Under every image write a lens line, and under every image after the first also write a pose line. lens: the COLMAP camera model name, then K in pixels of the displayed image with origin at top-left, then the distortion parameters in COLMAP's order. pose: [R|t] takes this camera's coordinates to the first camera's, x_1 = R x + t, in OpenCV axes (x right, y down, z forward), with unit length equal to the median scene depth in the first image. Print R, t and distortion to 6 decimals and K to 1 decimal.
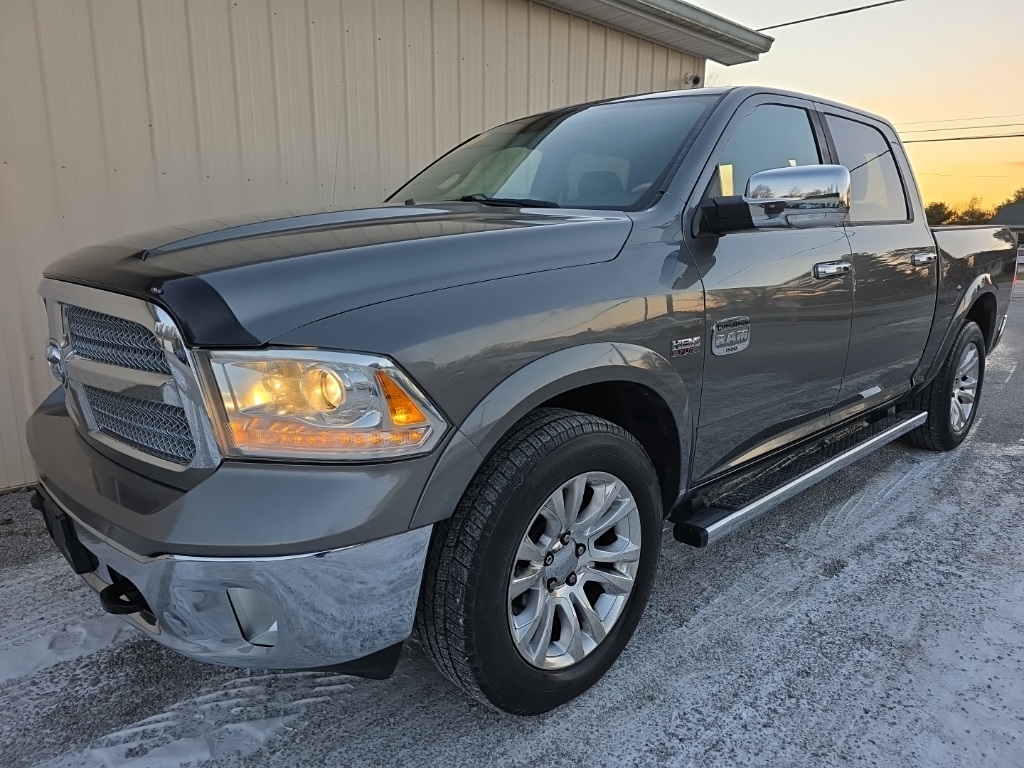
lens RADIAL K [[692.0, 0, 510.7], [0, 692.0, 389.1], [0, 0, 1]] dist [0.053407, -0.044757]
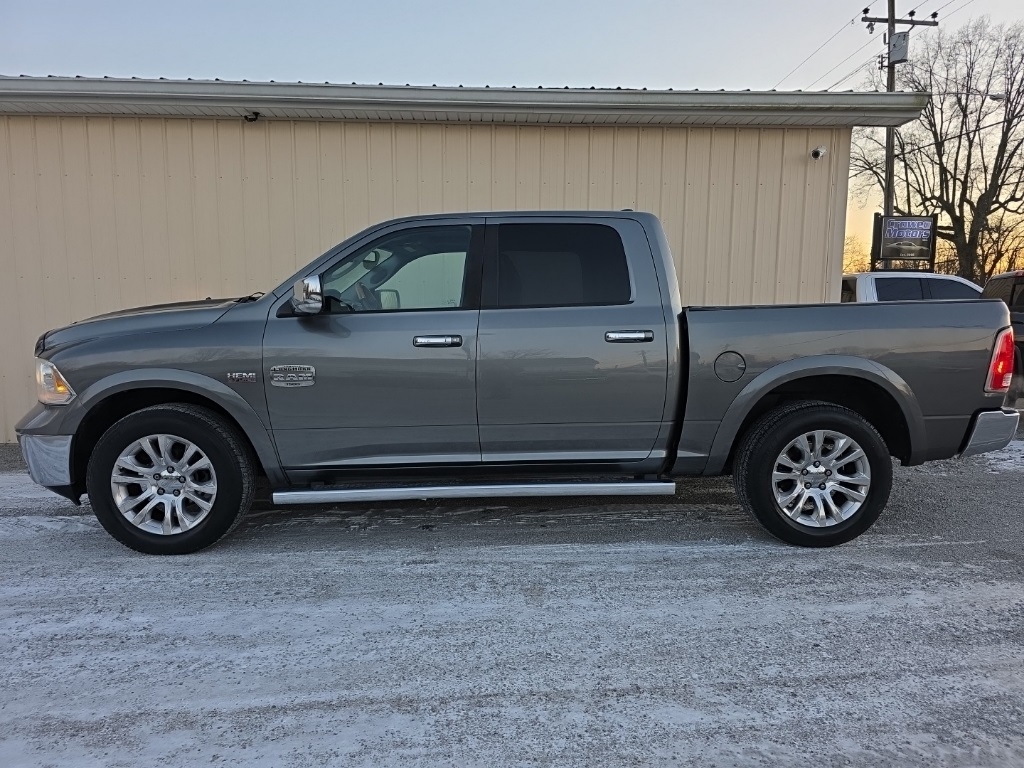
lens RADIAL K [[696.5, 0, 516.7], [0, 696.5, 381.7], [0, 0, 1]] dist [0.050523, -0.050485]
pose [[0.752133, 0.066273, -0.655671, 1.792509], [-0.136001, 0.989123, -0.056032, -0.042758], [0.644825, 0.131315, 0.752965, 0.092681]]
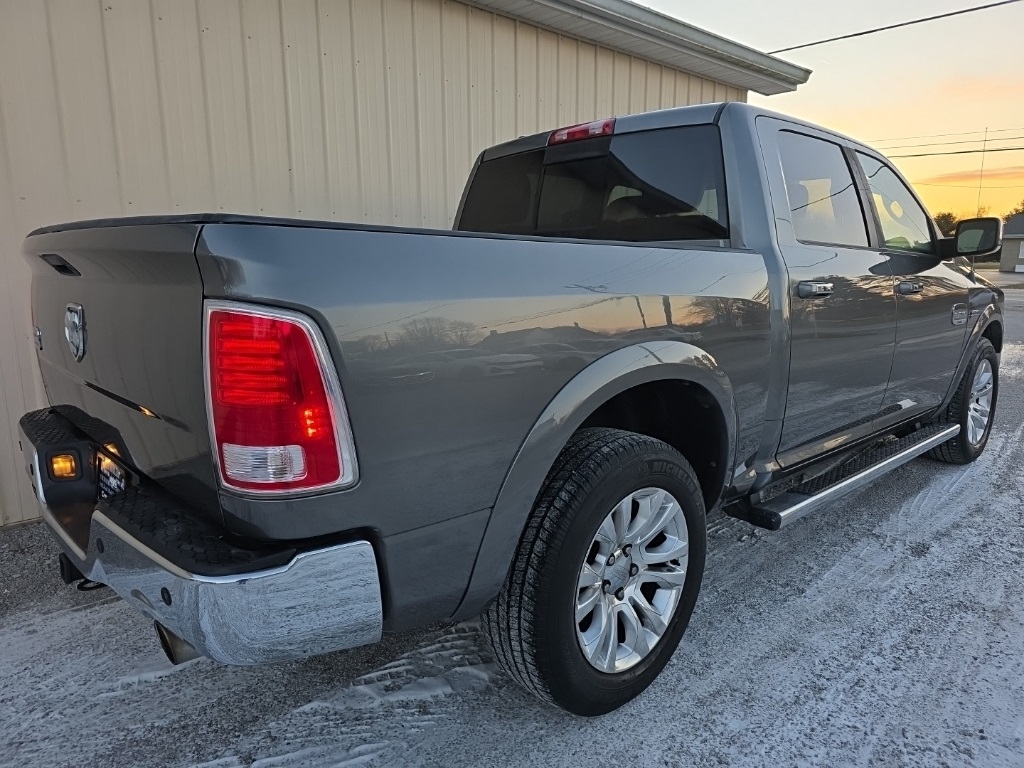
lens RADIAL K [[692.7, 0, 512.0], [0, 692.7, 384.0], [0, 0, 1]] dist [0.044452, -0.034651]
pose [[0.999893, -0.010499, -0.010226, -0.234554], [0.010221, 0.999587, -0.026869, 0.010842], [0.010504, 0.026762, 0.999587, -0.195044]]
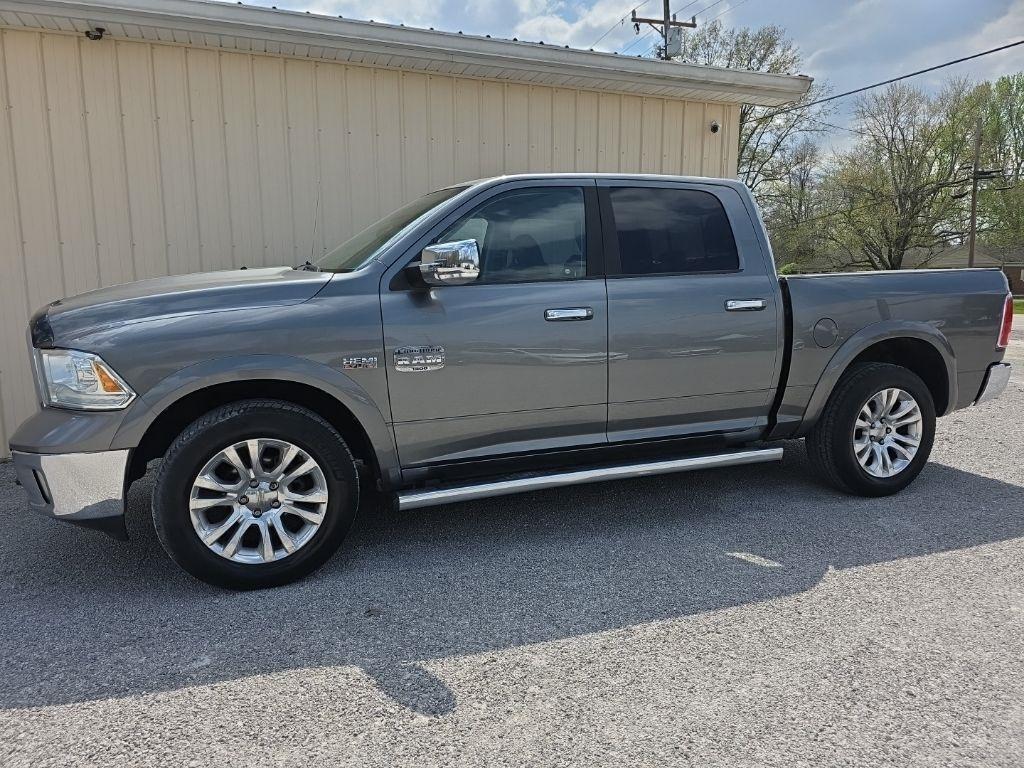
lens RADIAL K [[692.0, 0, 510.7], [0, 692.0, 389.1], [0, 0, 1]] dist [0.053407, -0.044757]
pose [[0.921422, 0.049103, -0.385448, 1.022017], [-0.071433, 0.996482, -0.043819, 0.031214], [0.381941, 0.067909, 0.921688, -0.213850]]
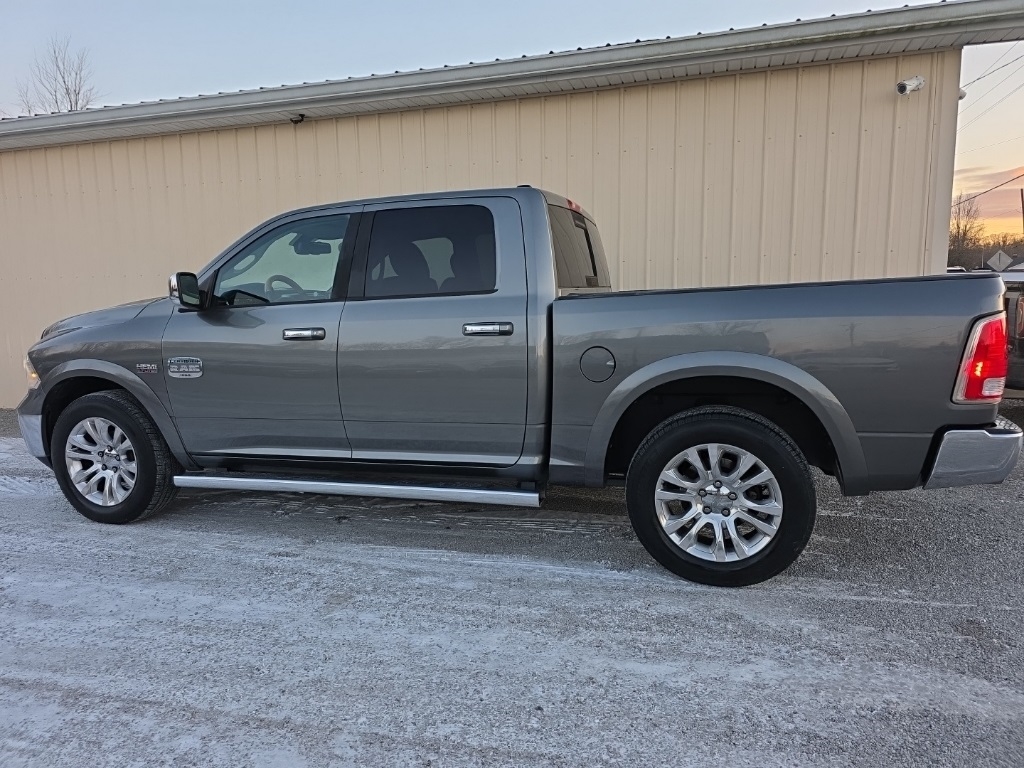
lens RADIAL K [[692.7, 0, 512.0], [0, 692.7, 384.0], [0, 0, 1]] dist [0.044452, -0.034651]
pose [[0.479698, 0.102622, -0.871412, 2.230707], [-0.158013, 0.987004, 0.029251, -0.216347], [0.863089, 0.123663, 0.489679, 0.848399]]
